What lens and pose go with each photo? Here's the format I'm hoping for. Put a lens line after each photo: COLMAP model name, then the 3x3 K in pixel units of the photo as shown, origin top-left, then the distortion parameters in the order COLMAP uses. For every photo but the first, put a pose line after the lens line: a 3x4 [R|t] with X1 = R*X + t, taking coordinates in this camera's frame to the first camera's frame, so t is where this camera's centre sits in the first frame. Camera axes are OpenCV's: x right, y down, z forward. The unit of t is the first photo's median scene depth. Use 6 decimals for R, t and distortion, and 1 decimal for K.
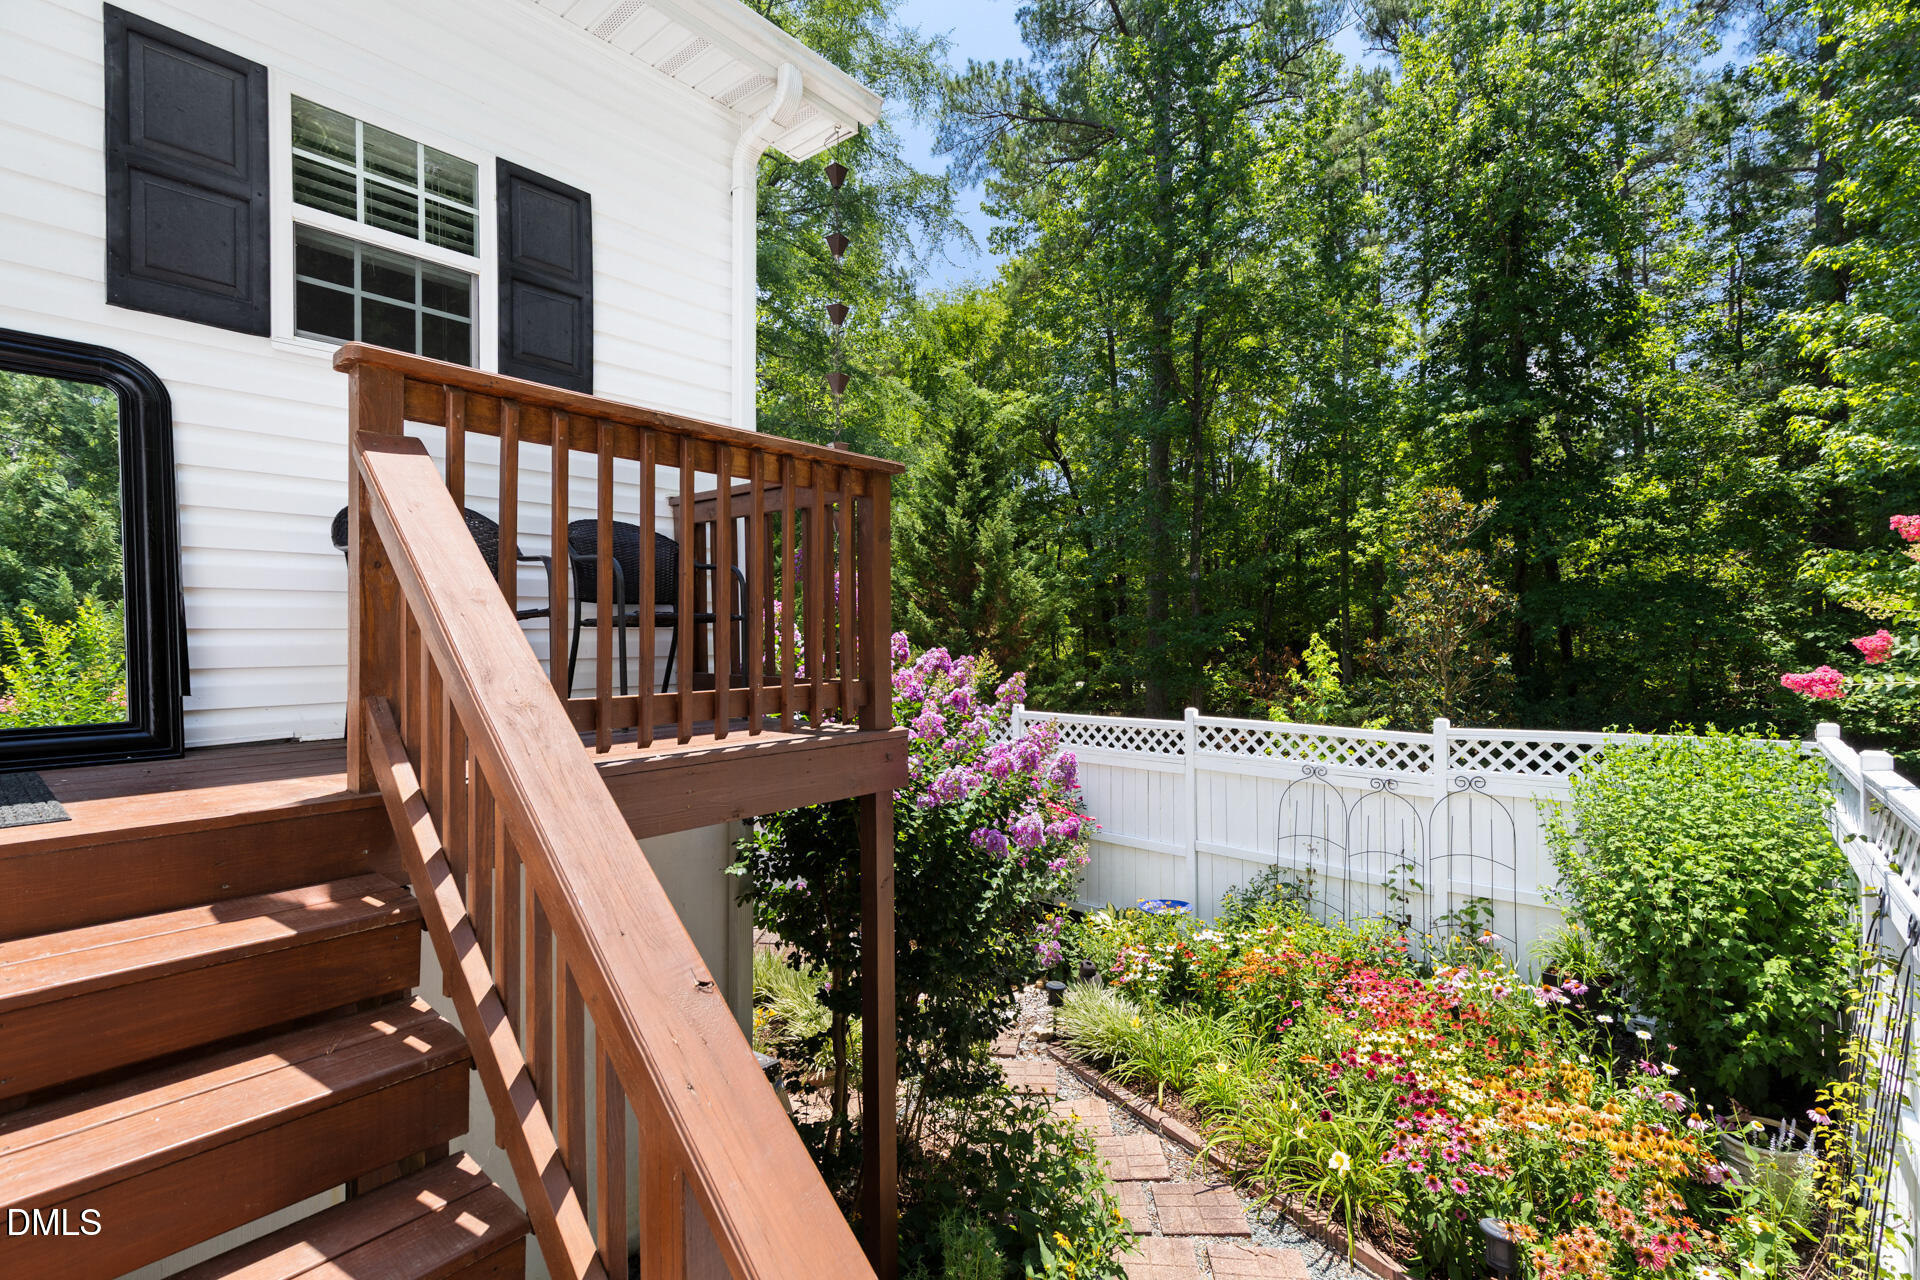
lens RADIAL K [[919.4, 0, 960.4], [0, 919.4, 641.7], [0, 0, 1]] dist [0.003778, -0.000102]
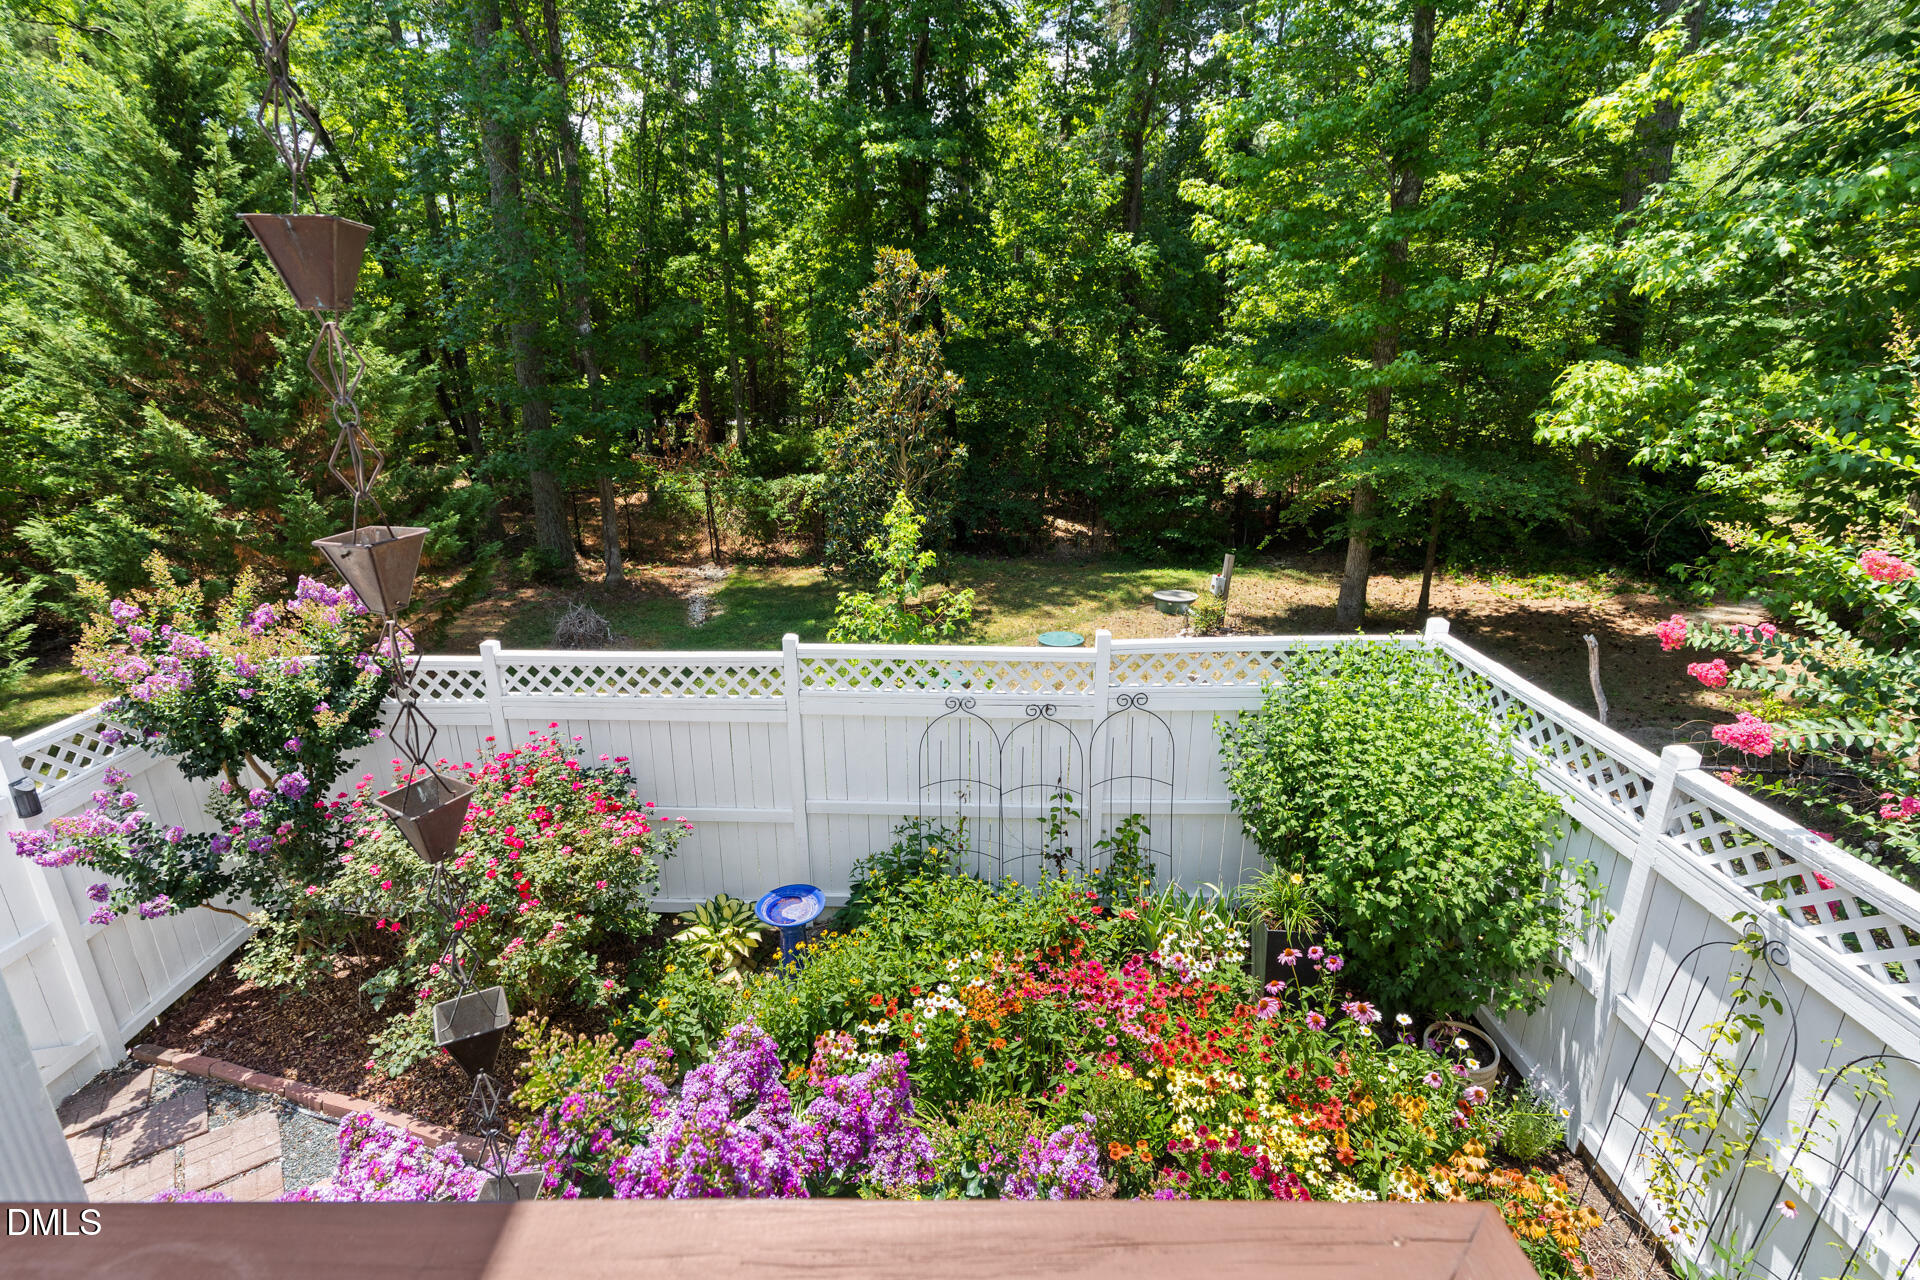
lens RADIAL K [[919.4, 0, 944.4], [0, 919.4, 652.4], [0, 0, 1]] dist [0.003778, -0.000102]
pose [[0.765724, -0.204365, 0.609837, -0.053493], [-0.003026, 0.947020, 0.321160, -0.082082], [-0.643162, -0.247766, 0.724538, 0.232132]]
